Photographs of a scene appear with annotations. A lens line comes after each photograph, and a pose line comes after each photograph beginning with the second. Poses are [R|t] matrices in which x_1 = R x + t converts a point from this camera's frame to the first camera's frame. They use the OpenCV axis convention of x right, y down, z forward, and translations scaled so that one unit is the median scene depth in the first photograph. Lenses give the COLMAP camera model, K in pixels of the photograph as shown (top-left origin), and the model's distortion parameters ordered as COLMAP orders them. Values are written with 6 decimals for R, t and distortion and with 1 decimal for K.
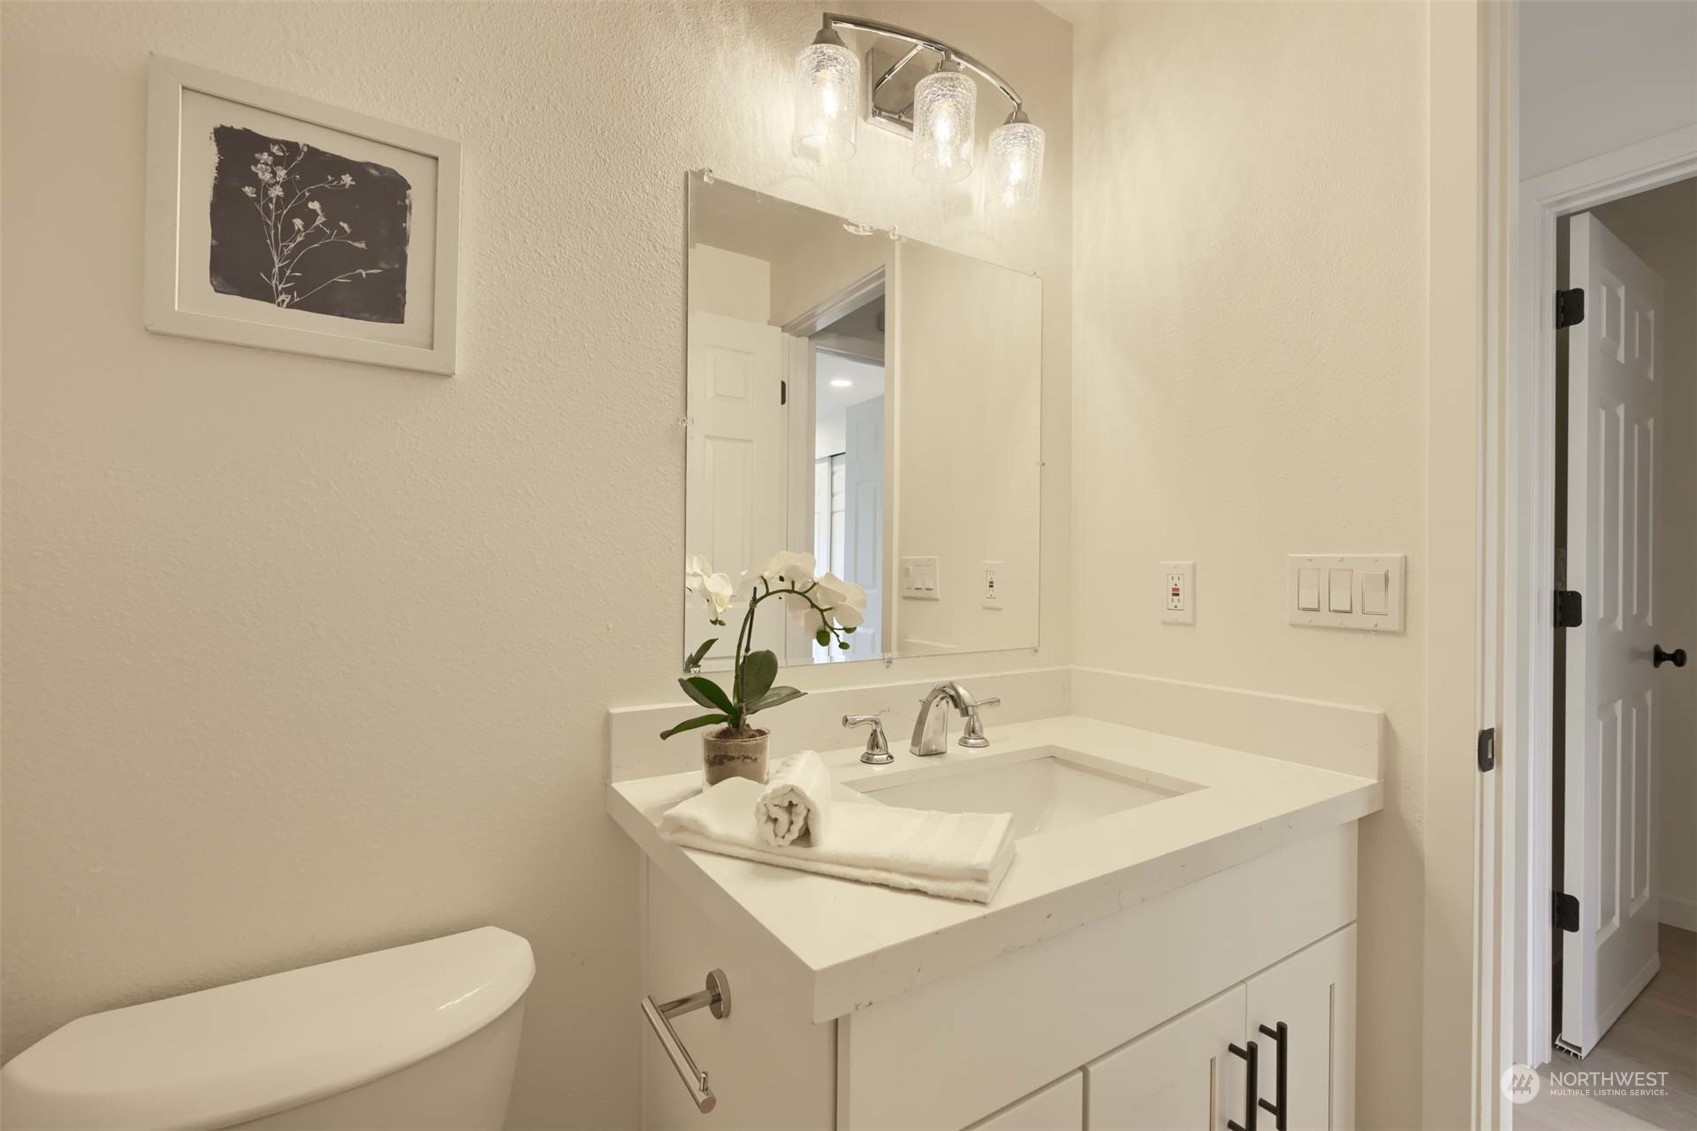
lens RADIAL K [[734.0, 0, 848.5], [0, 734.0, 565.5], [0, 0, 1]] dist [-0.001089, -0.000048]
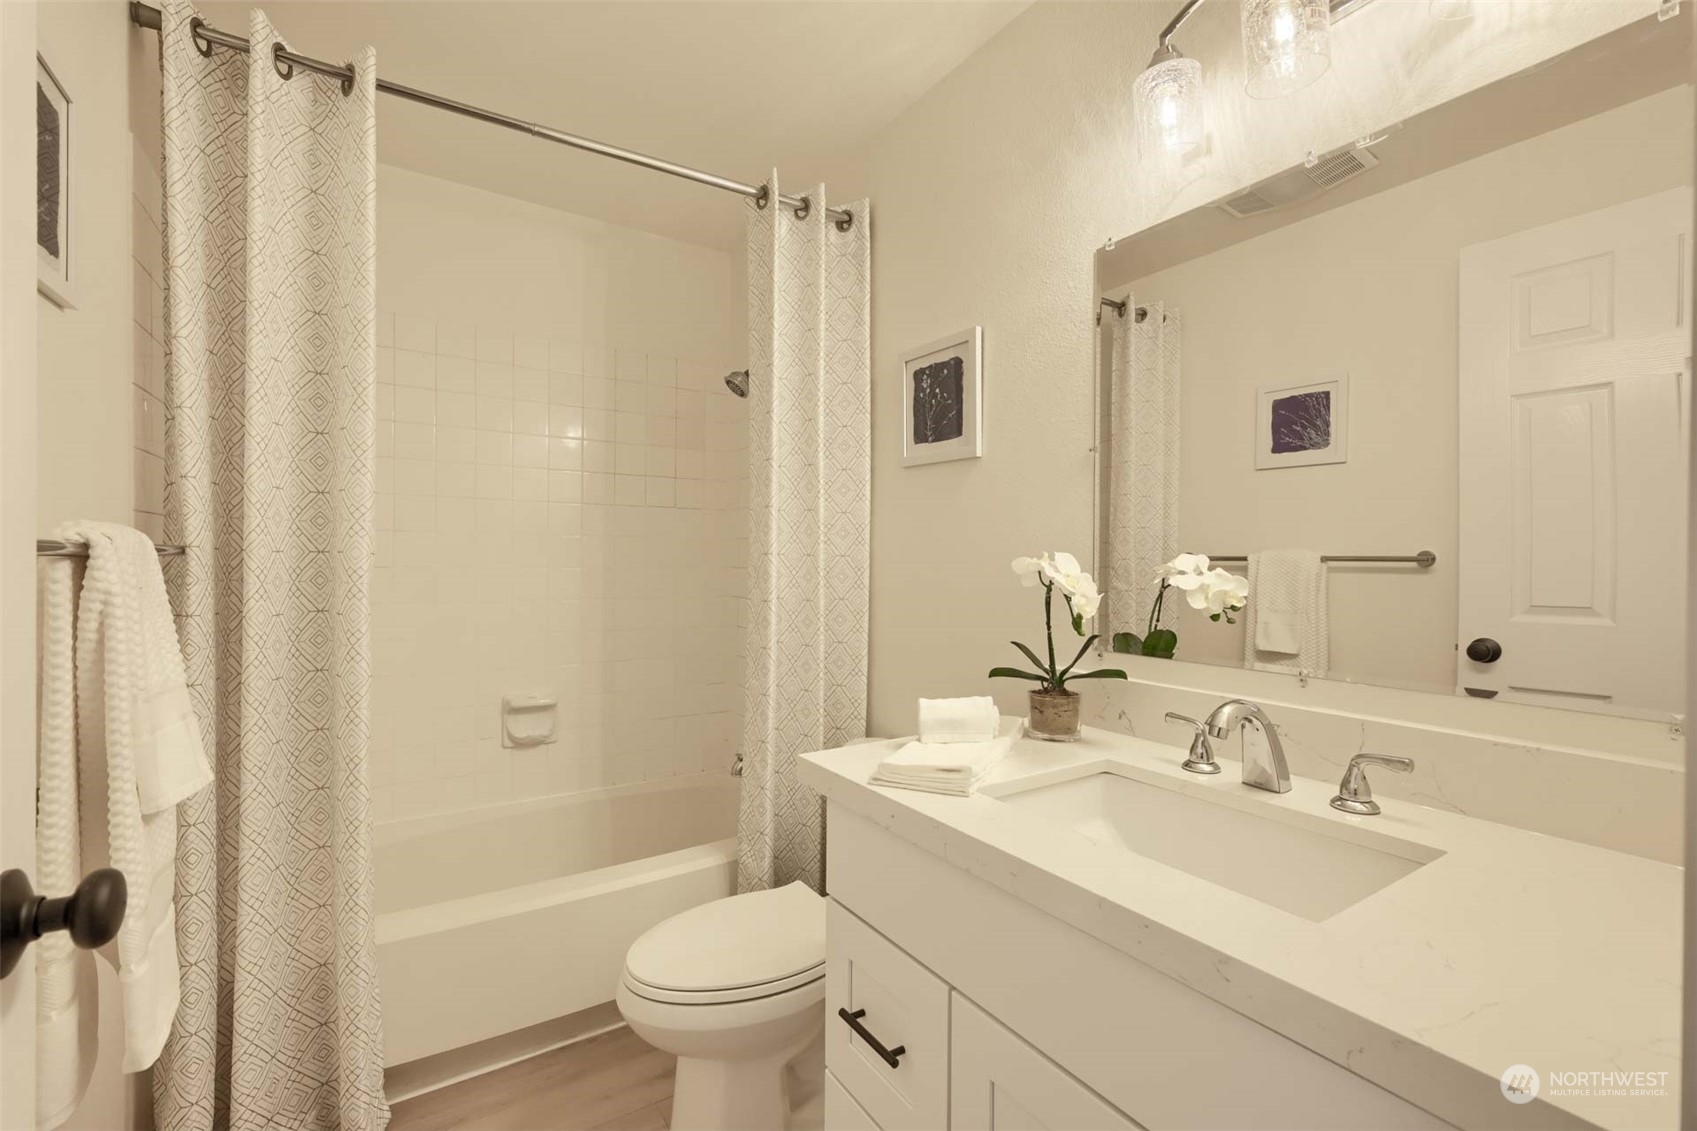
lens RADIAL K [[734.0, 0, 848.5], [0, 734.0, 565.5], [0, 0, 1]] dist [-0.001089, -0.000048]
pose [[0.014235, -0.000507, -0.999899, 1.279941], [0.000126, 1.000000, -0.000505, 0.002990], [0.999899, -0.000119, 0.014235, 0.691534]]
